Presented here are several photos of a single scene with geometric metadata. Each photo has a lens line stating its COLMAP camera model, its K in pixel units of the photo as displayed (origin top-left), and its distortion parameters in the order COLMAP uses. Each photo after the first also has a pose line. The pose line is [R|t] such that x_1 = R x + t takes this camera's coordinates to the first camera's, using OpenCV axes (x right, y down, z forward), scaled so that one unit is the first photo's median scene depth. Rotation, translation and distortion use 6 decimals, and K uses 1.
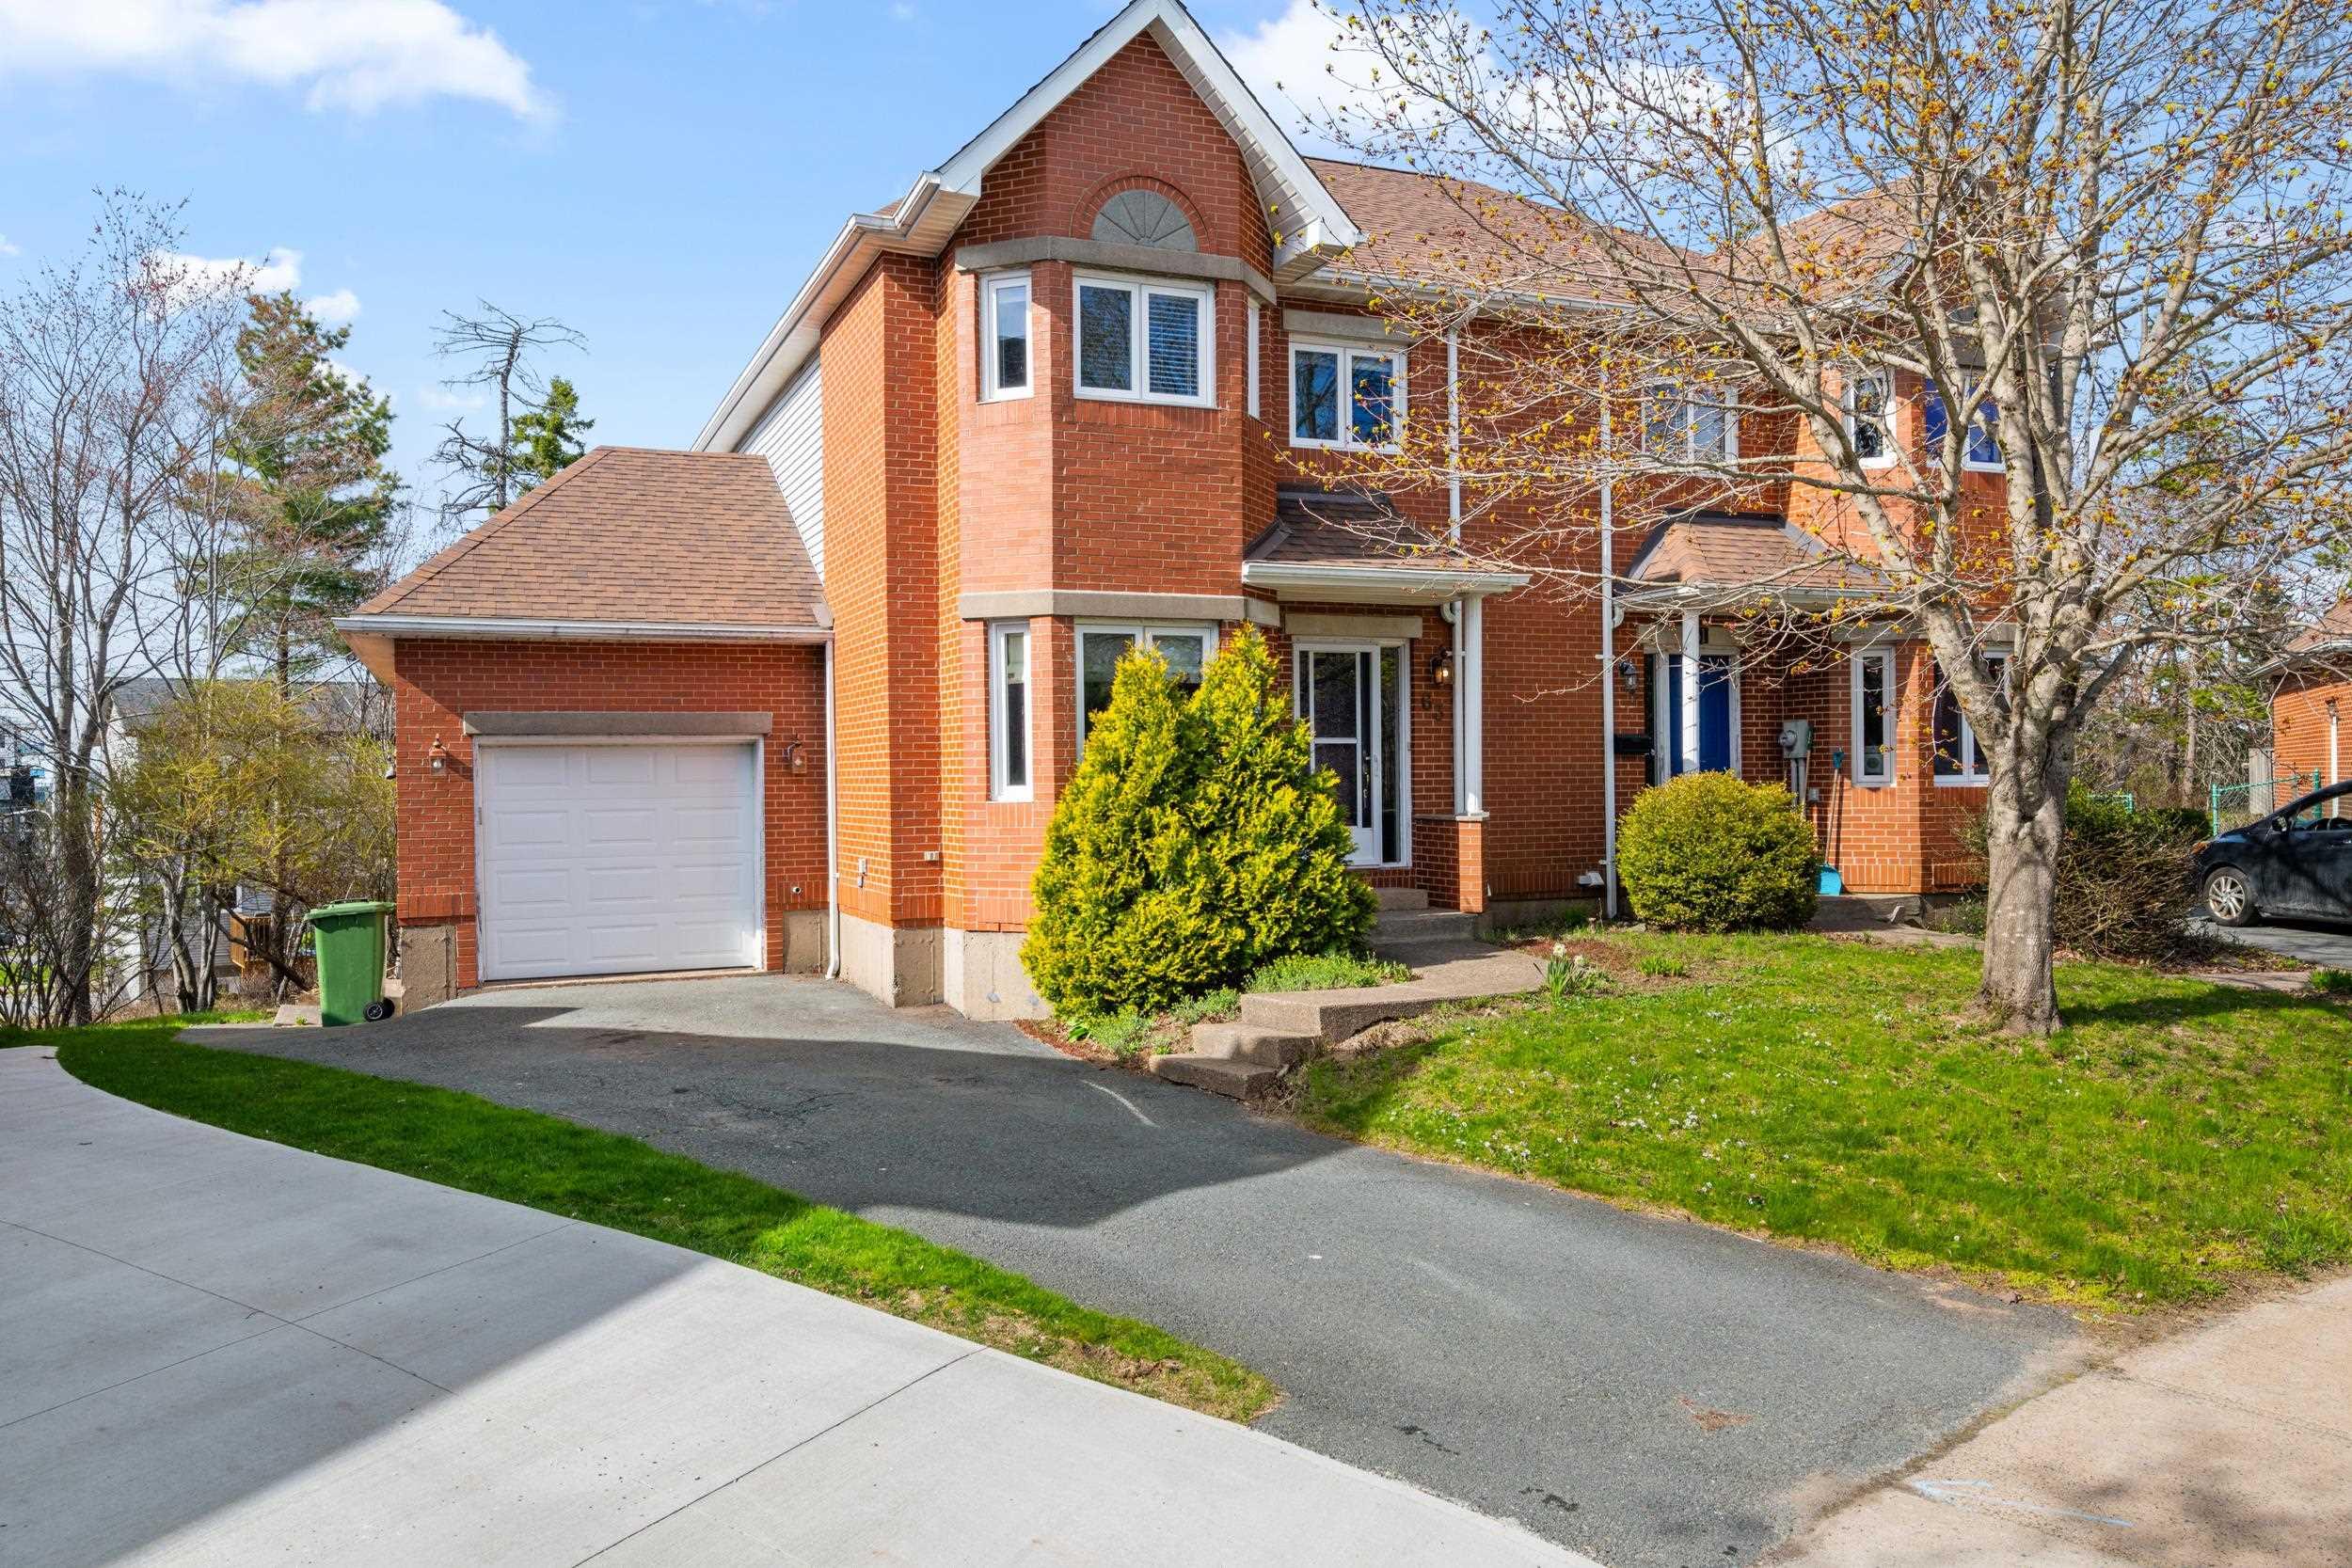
lens RADIAL K [[1618.0, 0, 1176.0], [0, 1618.0, 784.0], [0, 0, 1]] dist [-0.000598, -0.000280]
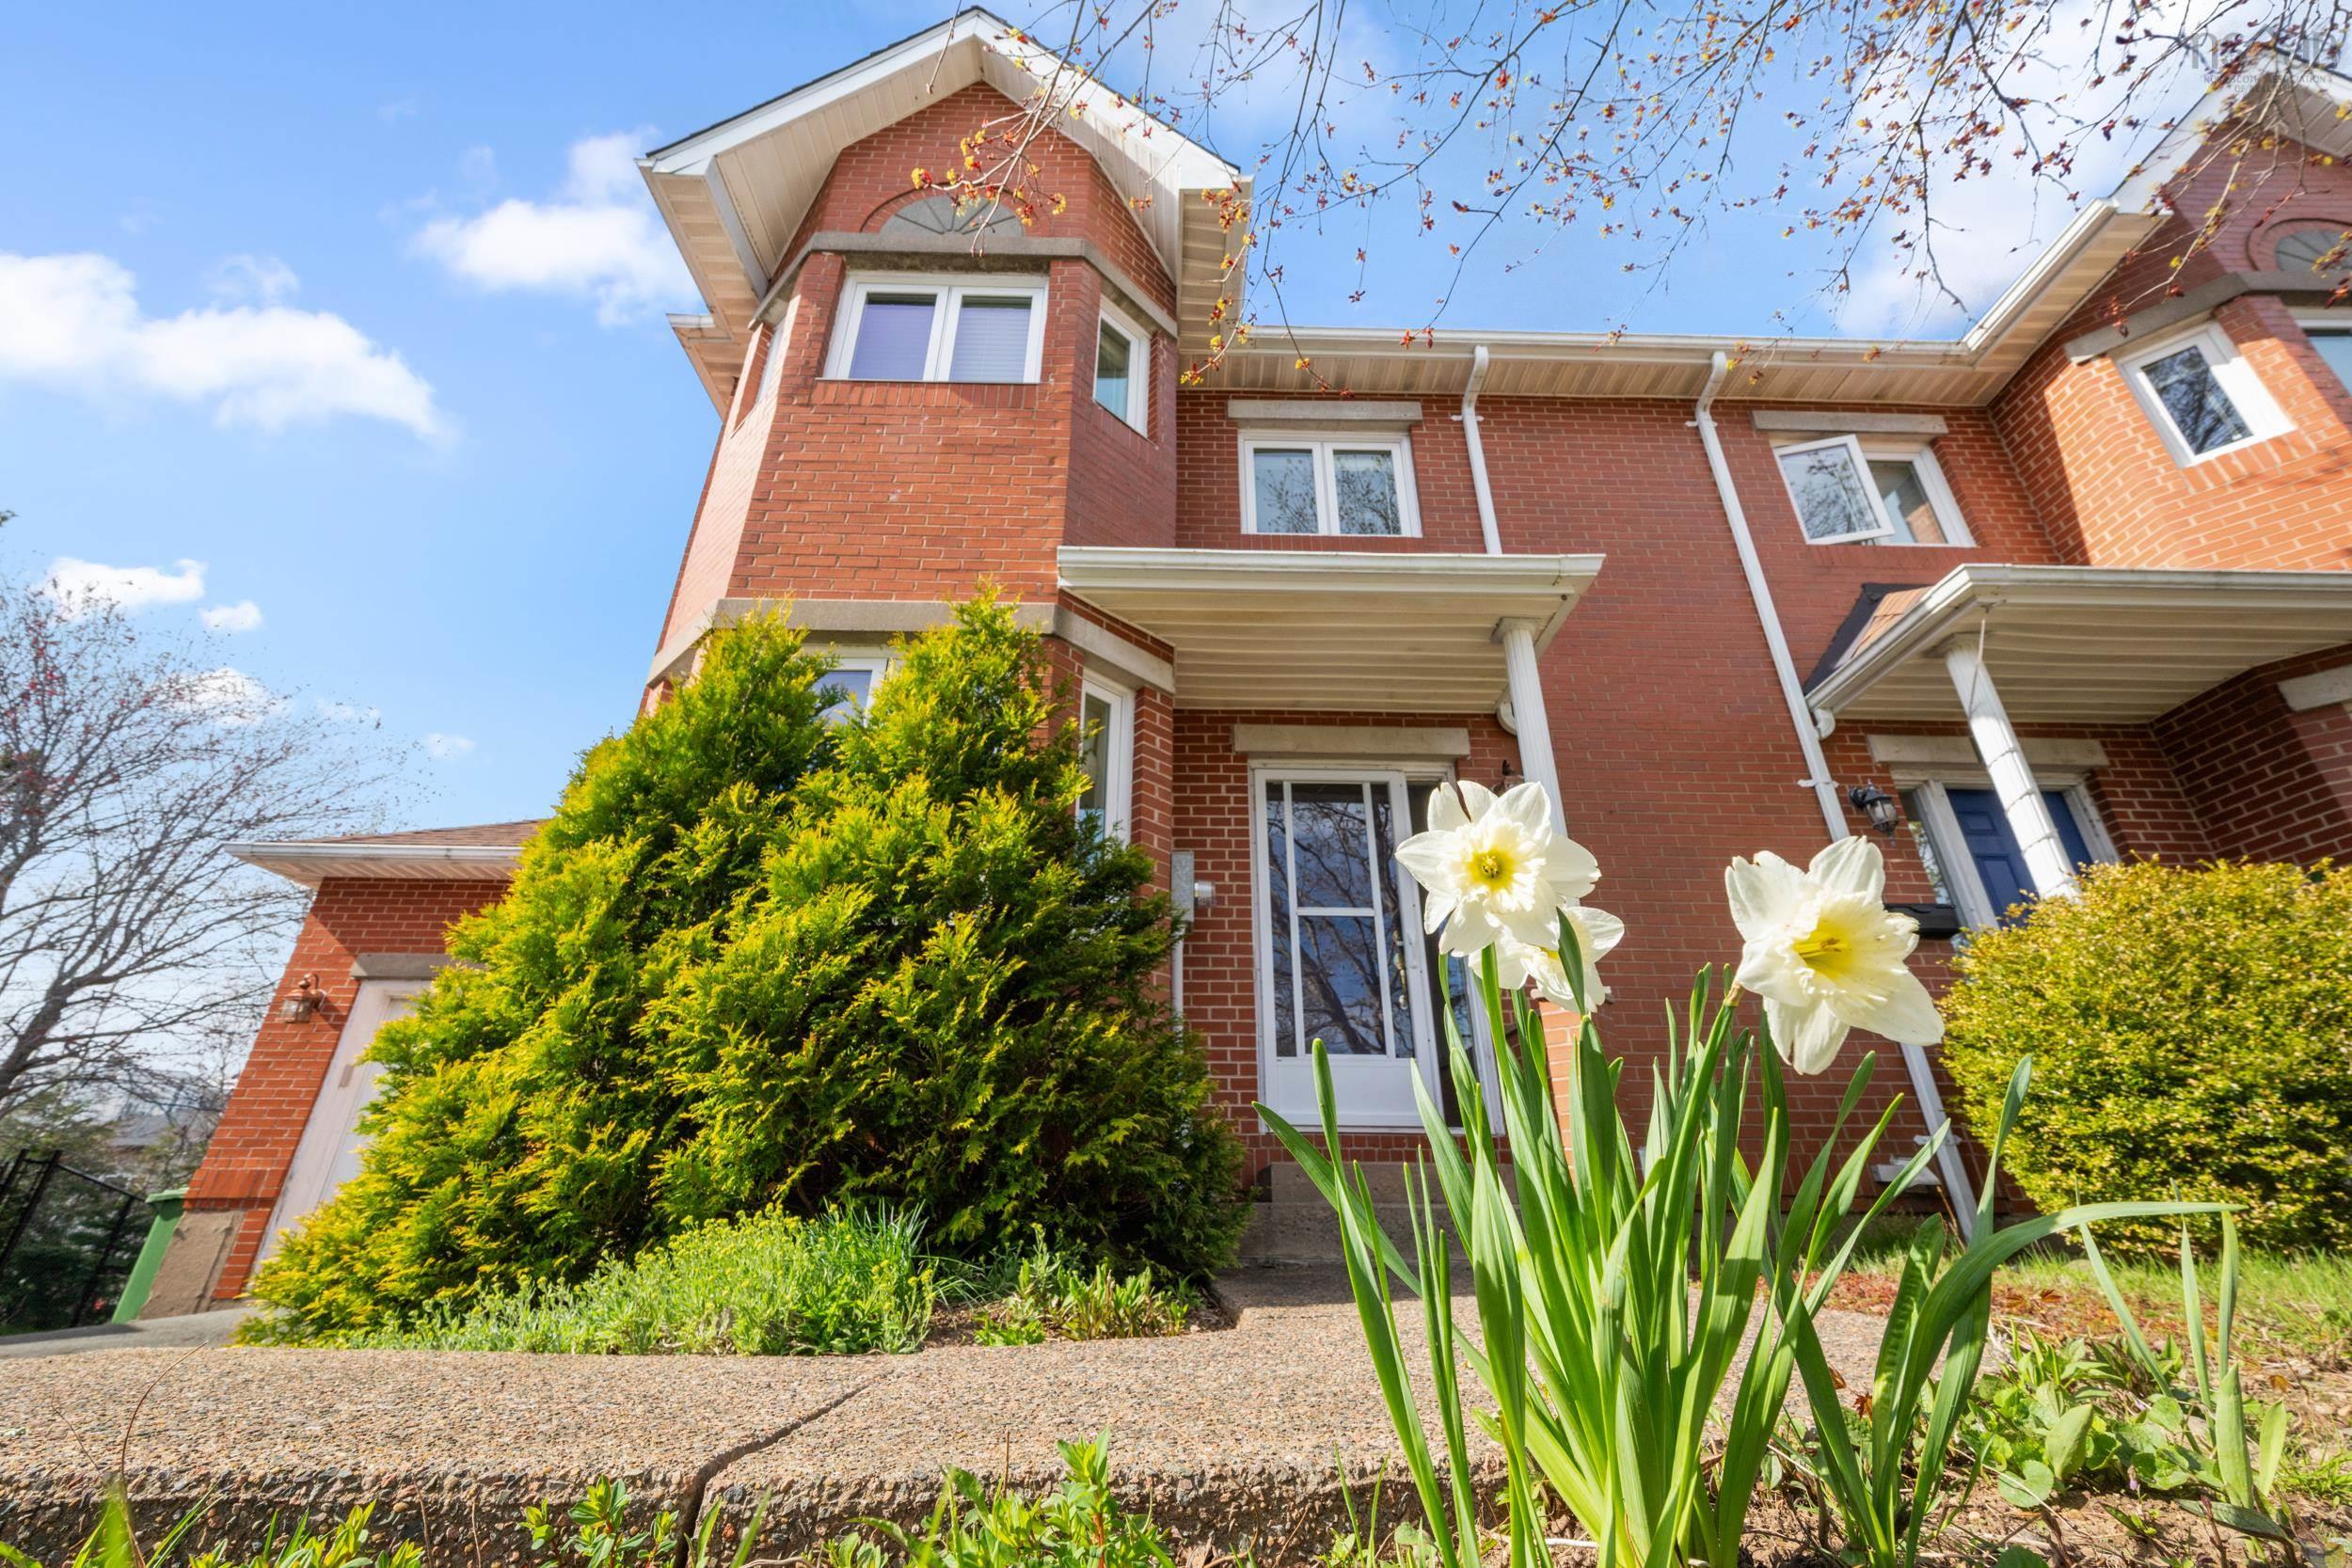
lens RADIAL K [[921.6, 0, 1176.0], [0, 921.6, 784.0], [0, 0, 1]] dist [0.001210, 0.000223]
pose [[0.931925, -0.141646, -0.333844, 0.174027], [-0.017755, 0.901643, -0.432117, 0.086341], [0.362216, 0.408628, 0.837749, 0.694940]]
